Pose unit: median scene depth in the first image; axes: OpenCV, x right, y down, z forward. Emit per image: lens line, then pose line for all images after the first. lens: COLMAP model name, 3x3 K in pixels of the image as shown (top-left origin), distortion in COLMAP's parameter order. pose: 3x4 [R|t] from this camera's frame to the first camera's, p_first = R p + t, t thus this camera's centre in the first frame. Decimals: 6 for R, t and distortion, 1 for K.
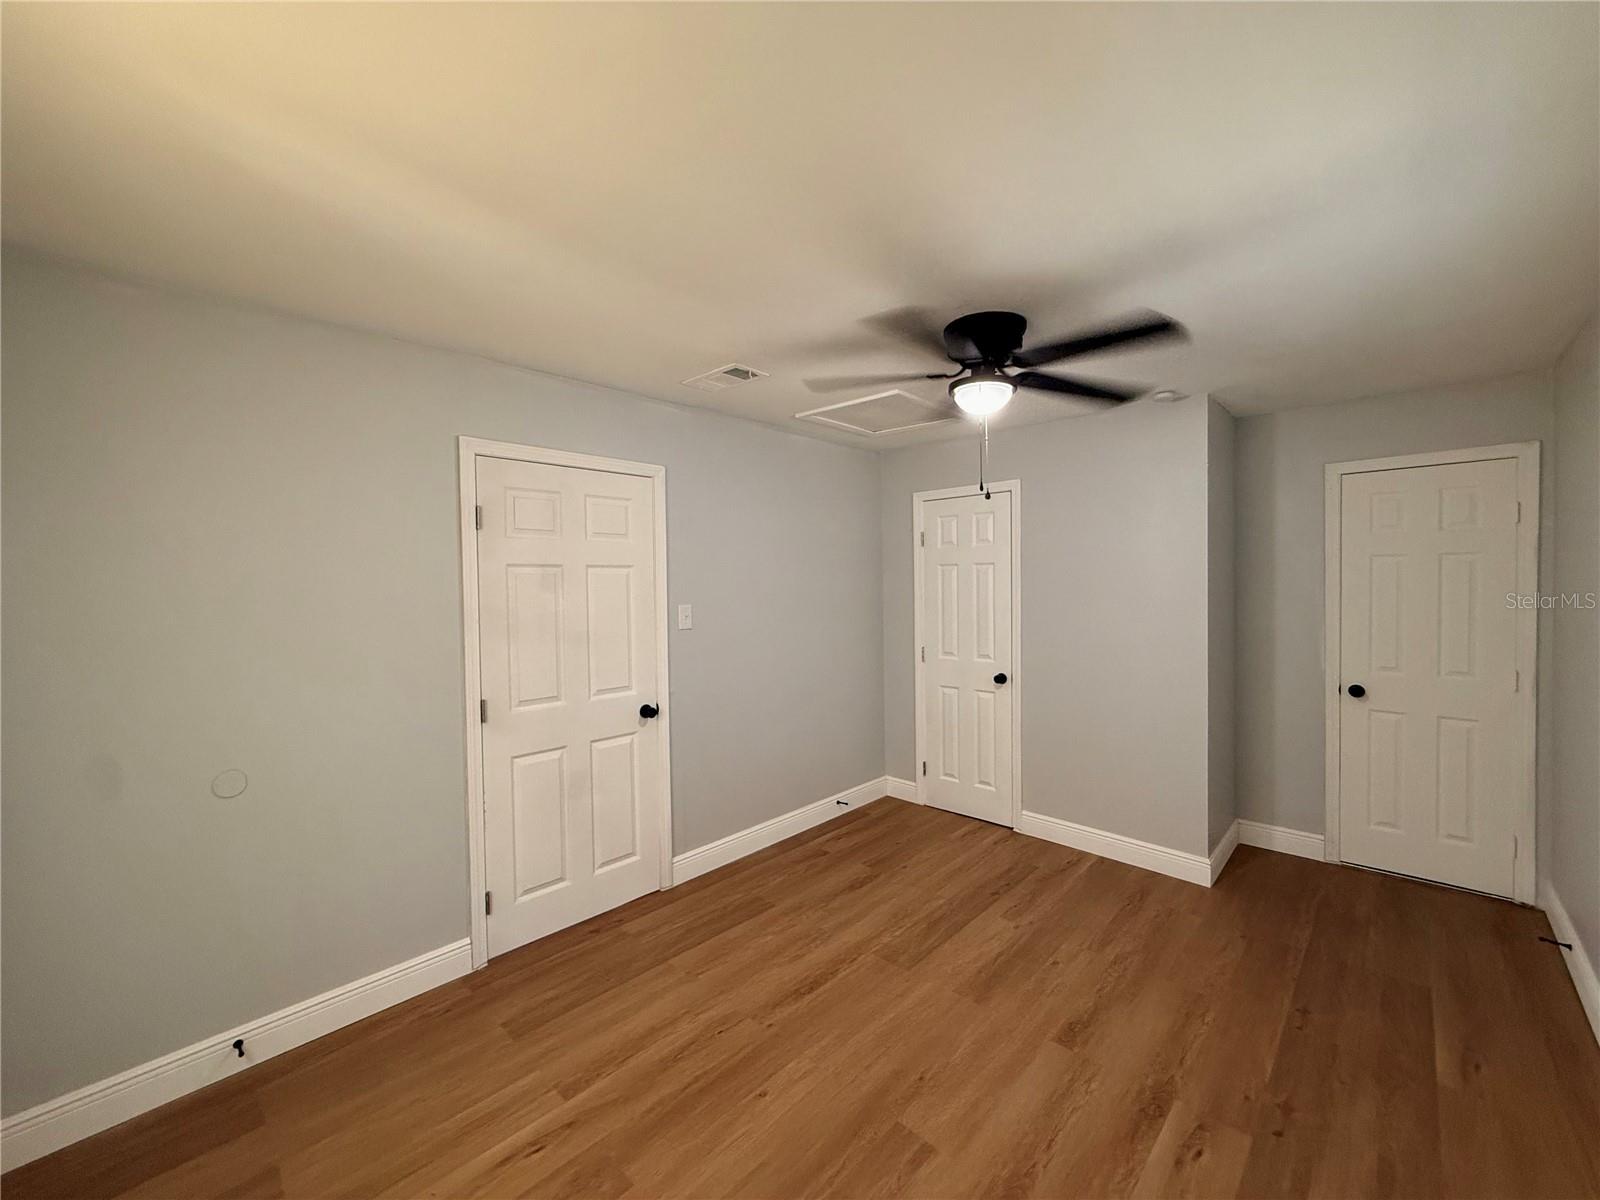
lens RADIAL K [[639.6, 0, 796.7], [0, 639.6, 599.8], [0, 0, 1]] dist [-0.000201, 0.000434]
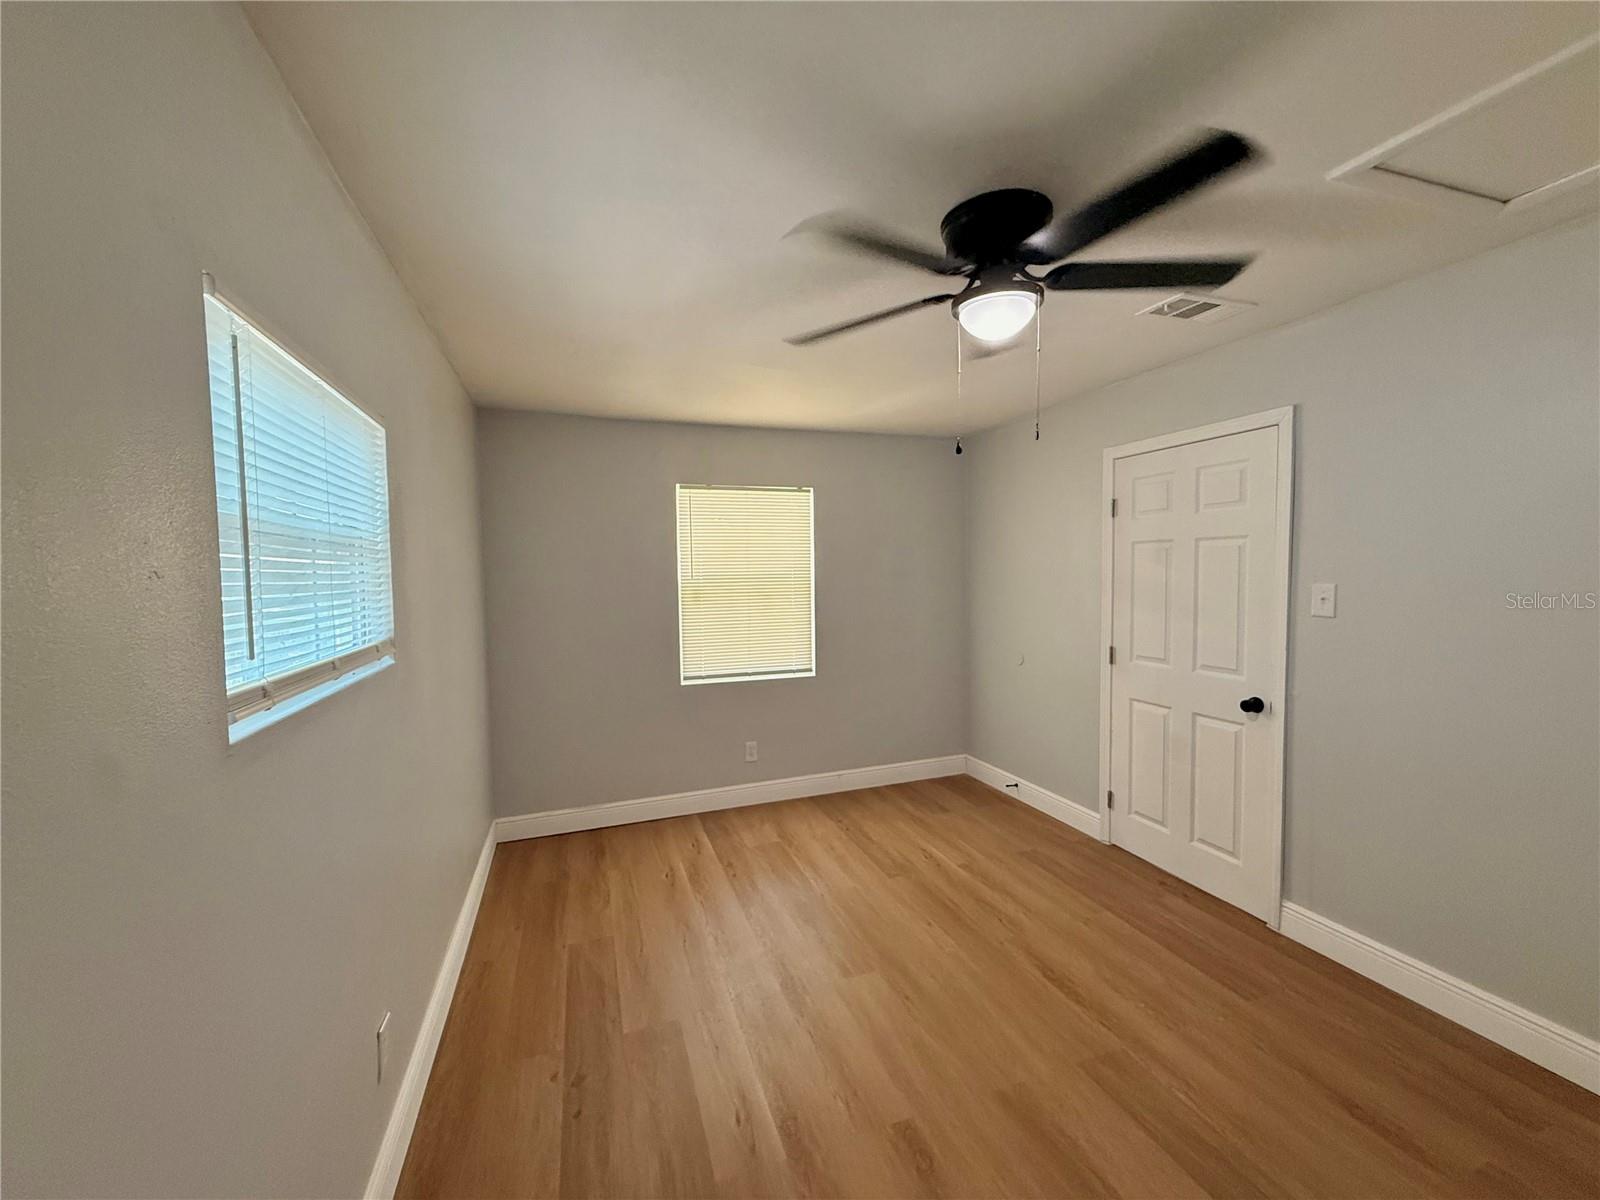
lens RADIAL K [[639.6, 0, 796.7], [0, 639.6, 599.8], [0, 0, 1]] dist [-0.000201, 0.000434]
pose [[-0.459545, 0.064958, -0.885776, 0.930217], [0.002383, 0.997408, 0.071908, -0.034357], [0.888151, 0.030934, -0.458509, 0.984145]]
